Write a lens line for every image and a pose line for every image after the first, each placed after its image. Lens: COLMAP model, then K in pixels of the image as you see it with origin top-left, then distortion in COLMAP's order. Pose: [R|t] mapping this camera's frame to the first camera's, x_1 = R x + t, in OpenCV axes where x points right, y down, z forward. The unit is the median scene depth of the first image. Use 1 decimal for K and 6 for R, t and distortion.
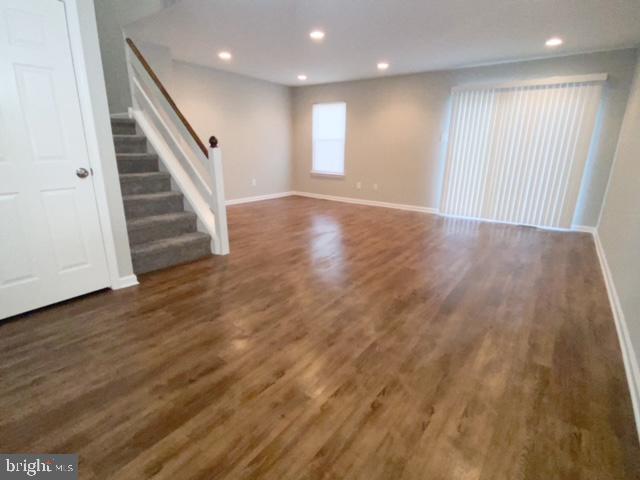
lens RADIAL K [[311.9, 0, 320.4], [0, 311.9, 235.4], [0, 0, 1]] dist [0.030347, -0.028602]
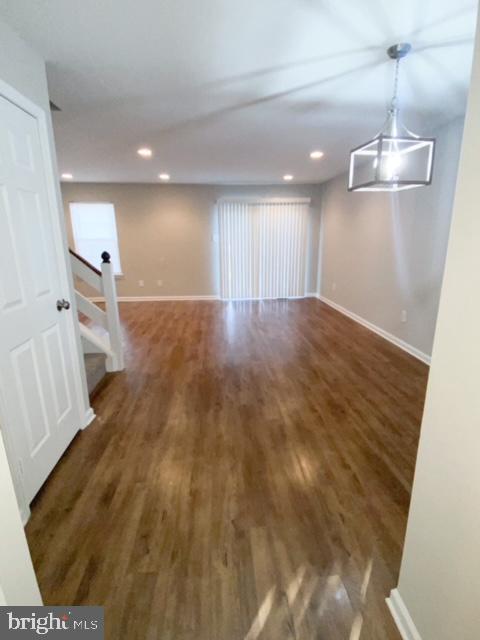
lens RADIAL K [[311.9, 0, 240.0], [0, 311.9, 320.0], [0, 0, 1]] dist [0.030347, -0.028602]
pose [[0.764701, -0.186360, 0.616849, -0.427419], [0.196820, 0.979070, 0.051797, -0.048426], [-0.613591, 0.081799, 0.785376, -0.005175]]
